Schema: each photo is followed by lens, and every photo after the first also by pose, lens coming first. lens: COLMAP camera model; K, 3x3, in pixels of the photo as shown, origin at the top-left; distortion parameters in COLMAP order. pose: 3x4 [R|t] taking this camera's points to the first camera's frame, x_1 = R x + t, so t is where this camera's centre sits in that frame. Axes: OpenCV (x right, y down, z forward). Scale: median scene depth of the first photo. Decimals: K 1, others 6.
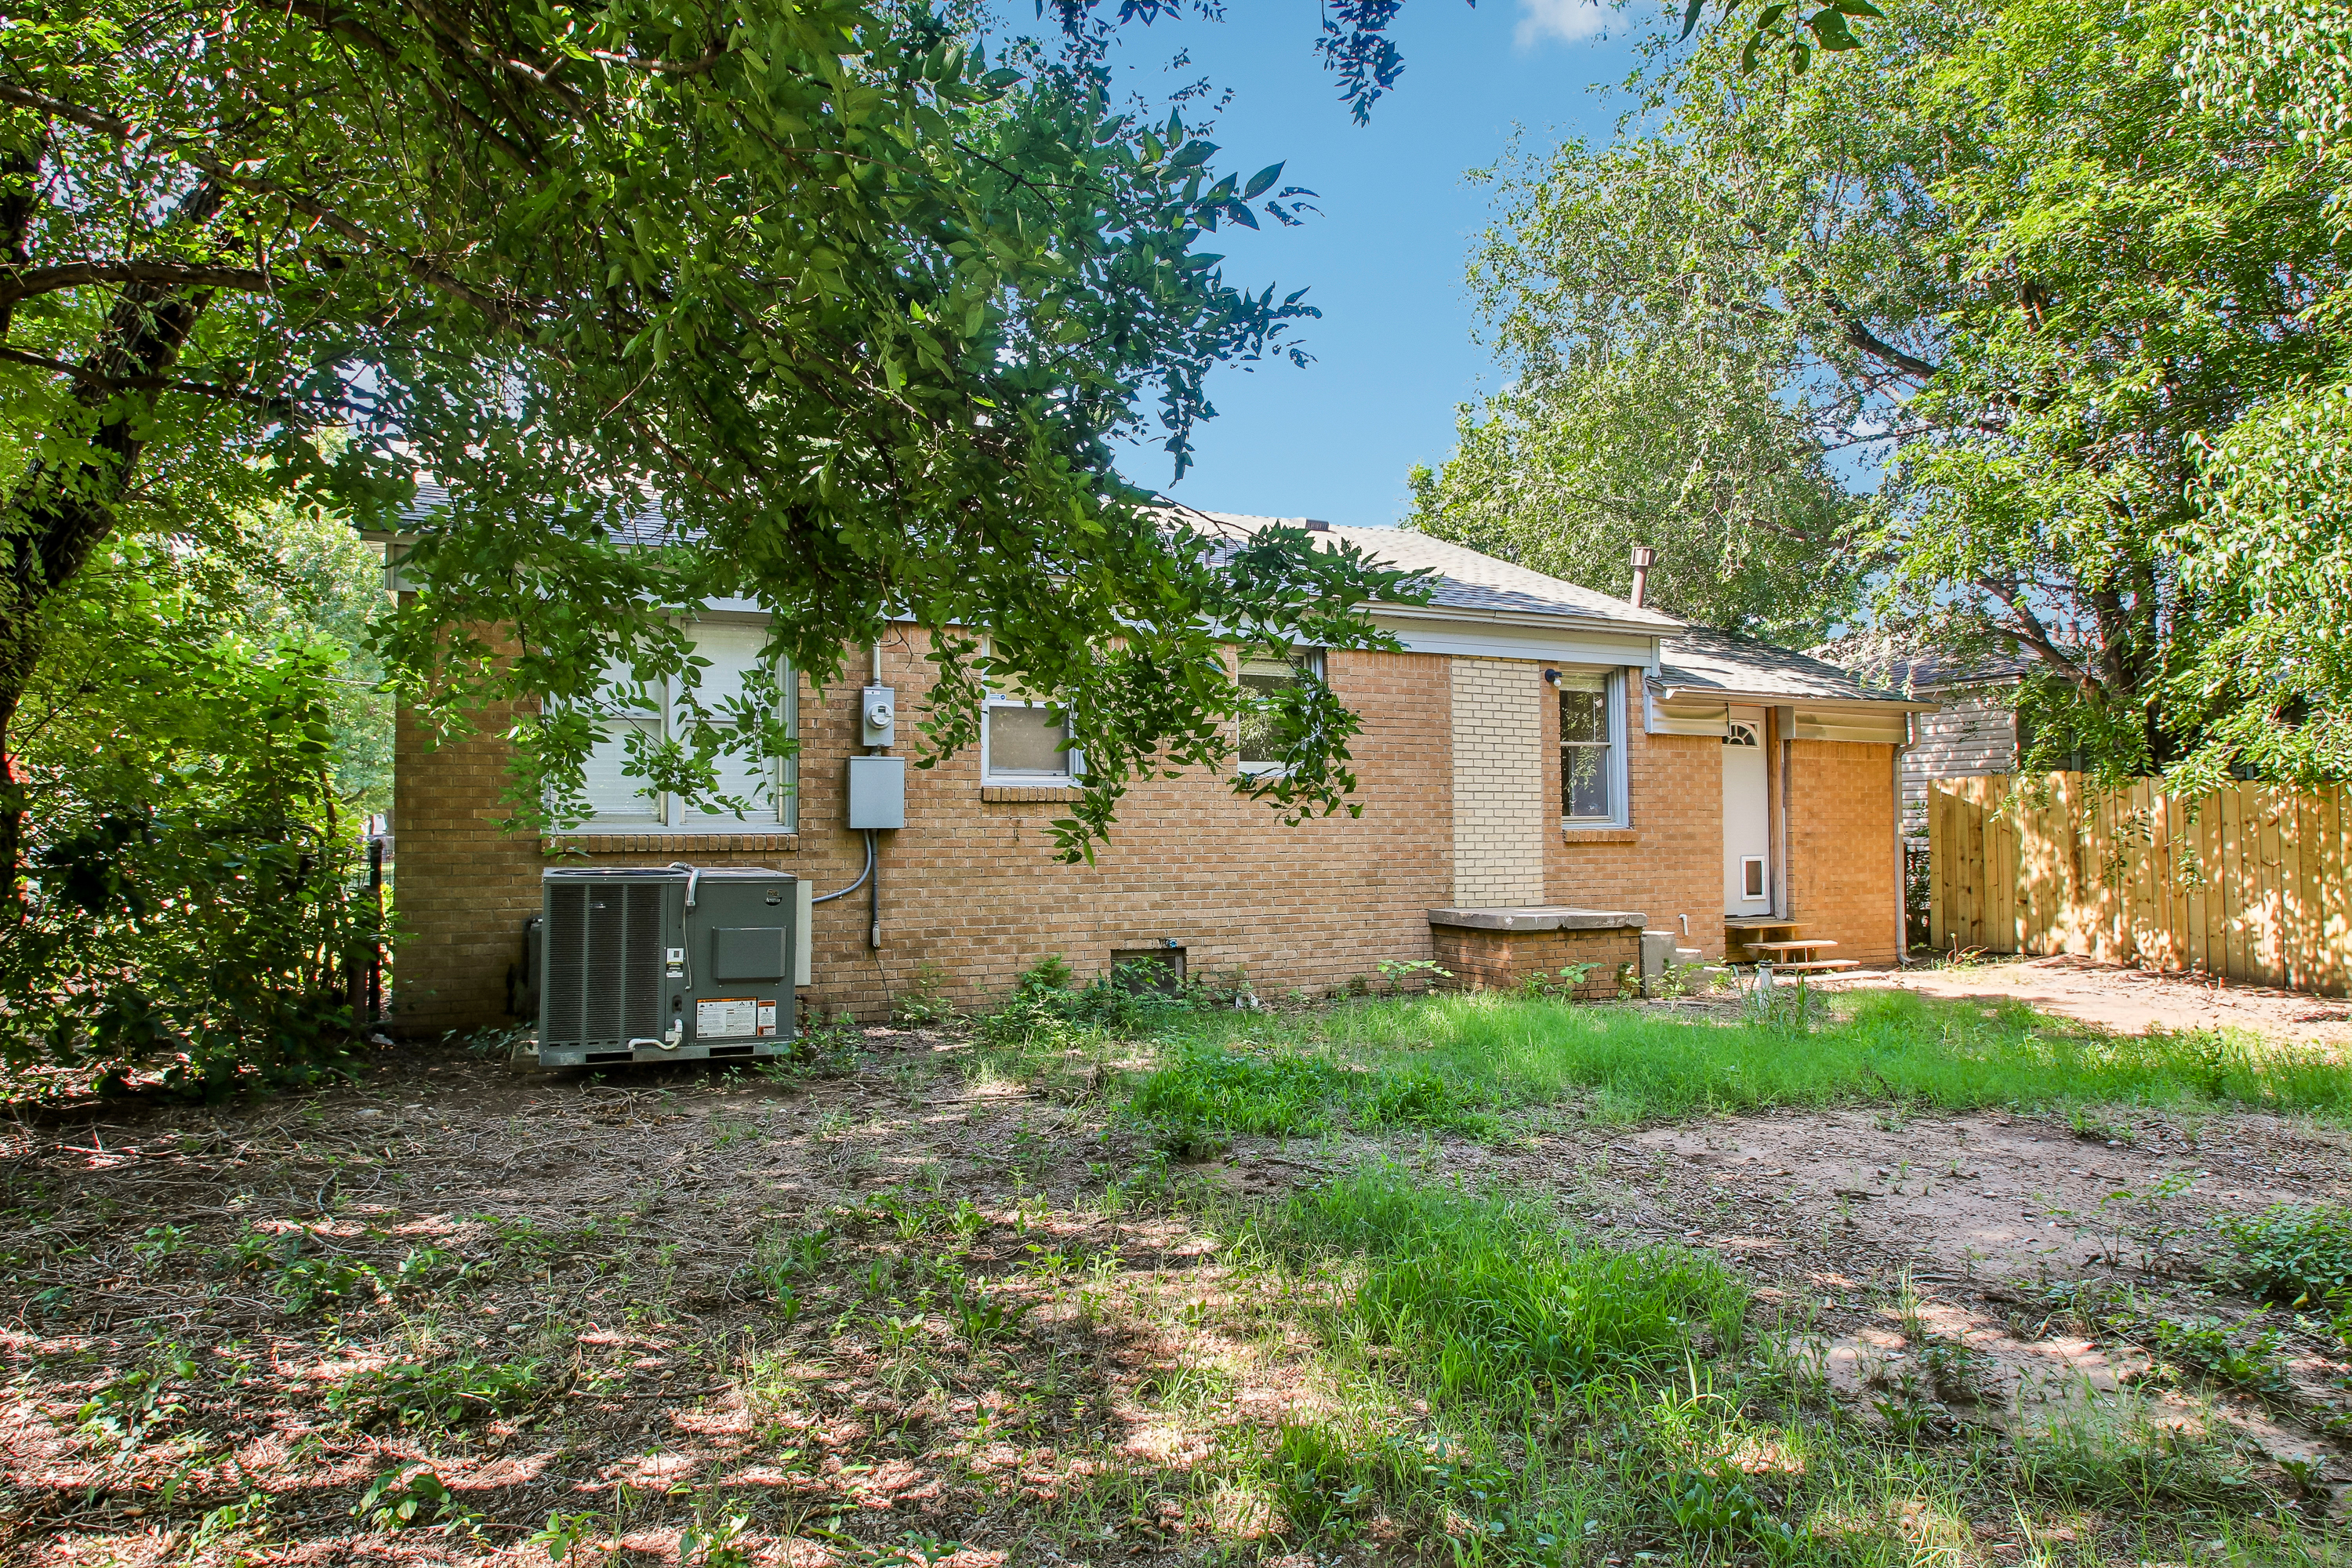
lens RADIAL K [[1324.1, 0, 1176.0], [0, 1324.1, 784.0], [0, 0, 1]] dist [0.001146, 0.000579]
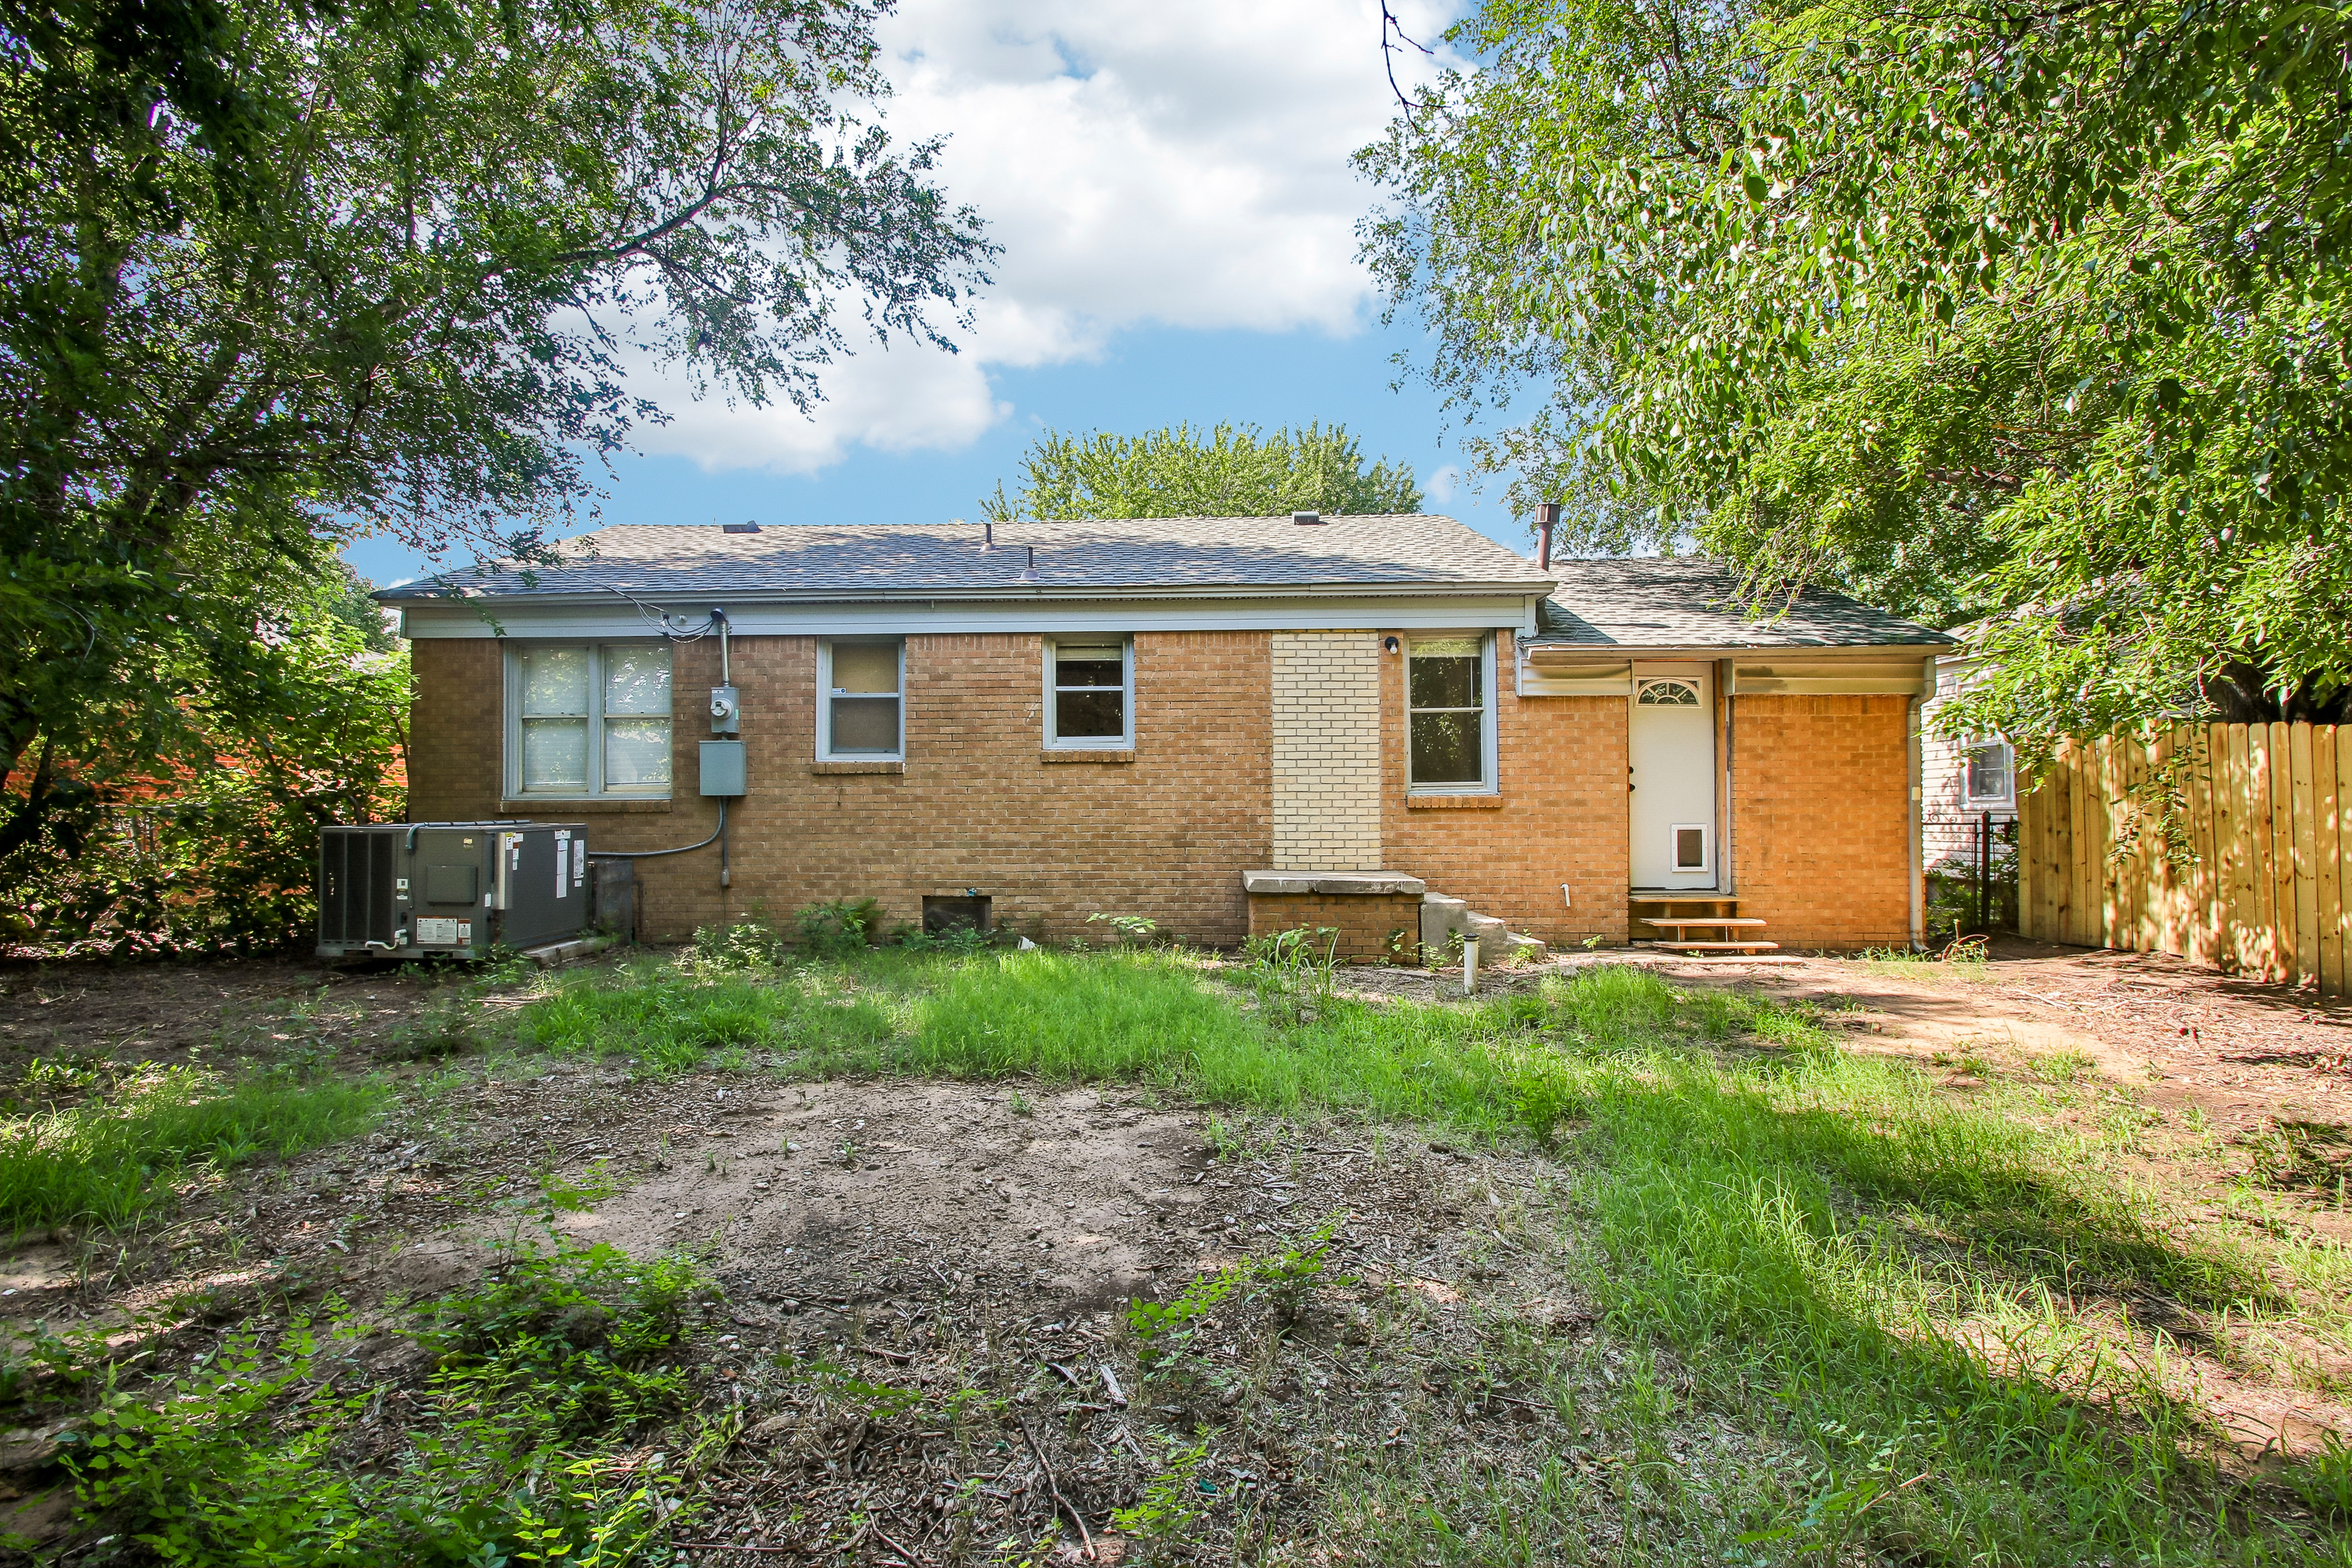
lens RADIAL K [[1086.7, 0, 1176.0], [0, 1086.7, 784.0], [0, 0, 1]] dist [0.012997, -0.000220]
pose [[0.896181, -0.008692, -0.443603, 0.500172], [0.016472, 0.999771, 0.013687, 0.011297], [0.443383, -0.019573, 0.896119, 0.180683]]
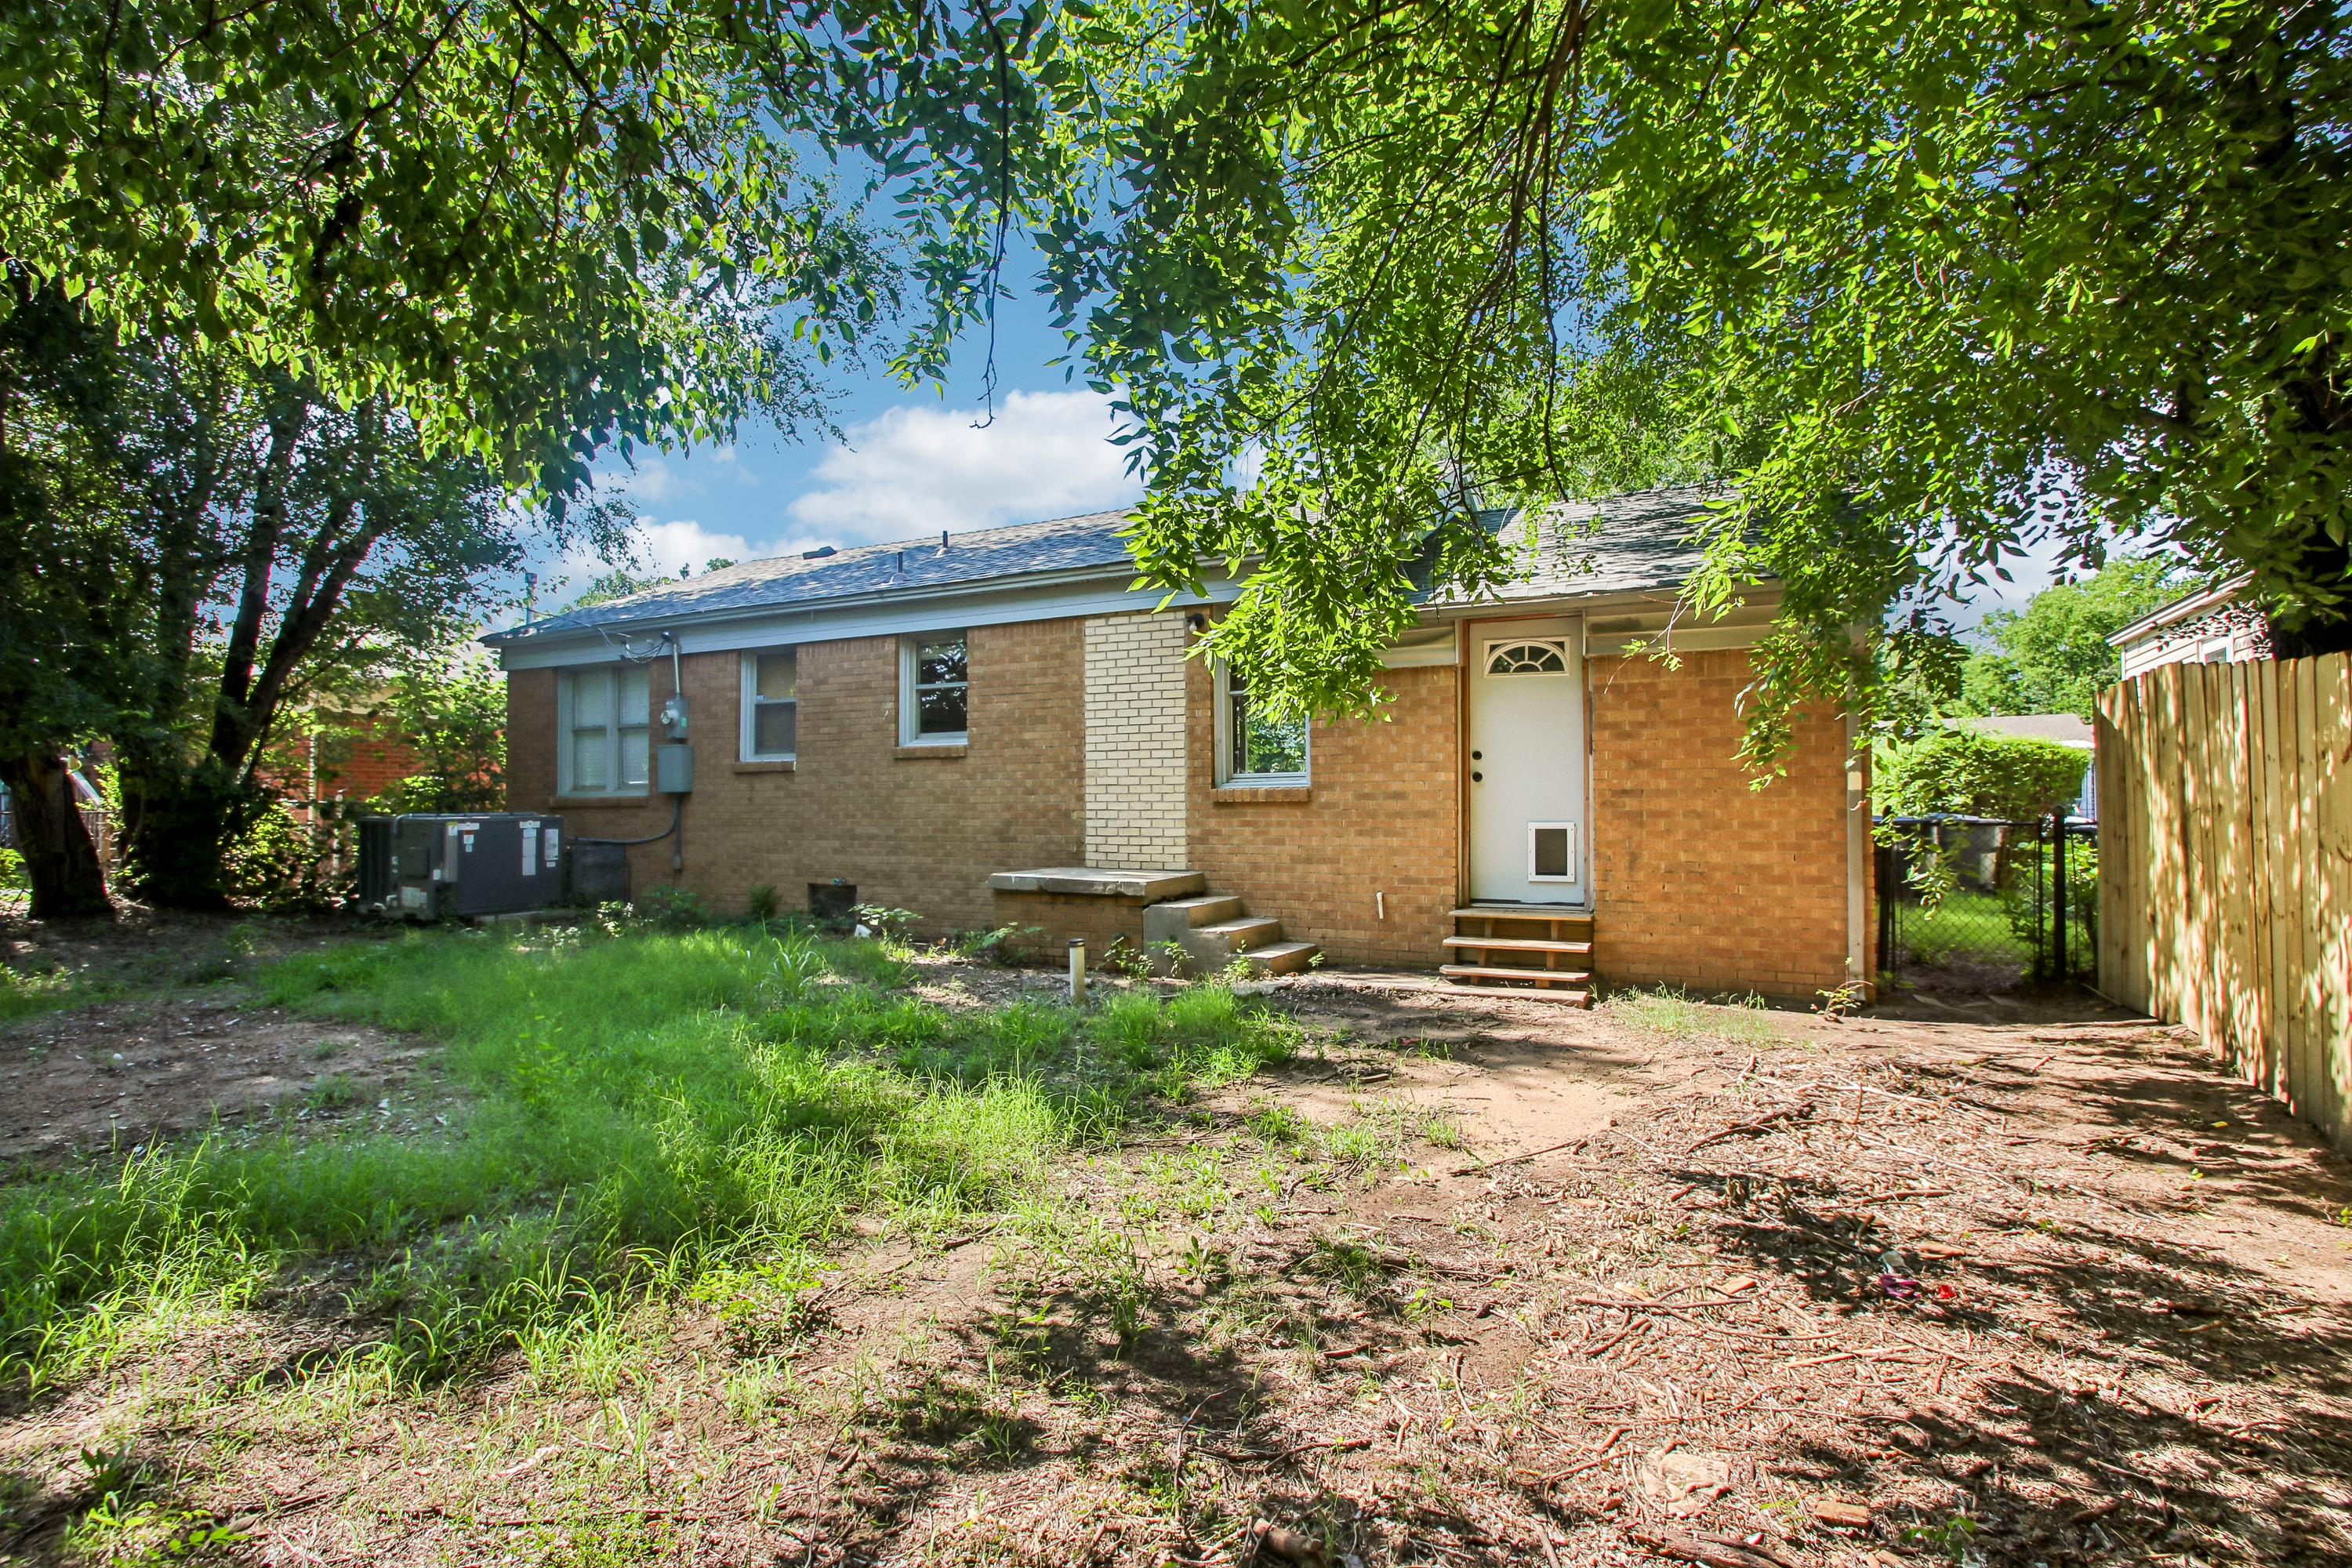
lens RADIAL K [[1135.1, 0, 1176.0], [0, 1135.1, 784.0], [0, 0, 1]] dist [-0.000786, 0.000192]
pose [[0.617555, -0.015308, -0.786379, 0.886174], [0.030275, 0.999532, 0.004317, 0.027053], [0.785945, -0.026474, 0.617730, 0.497404]]
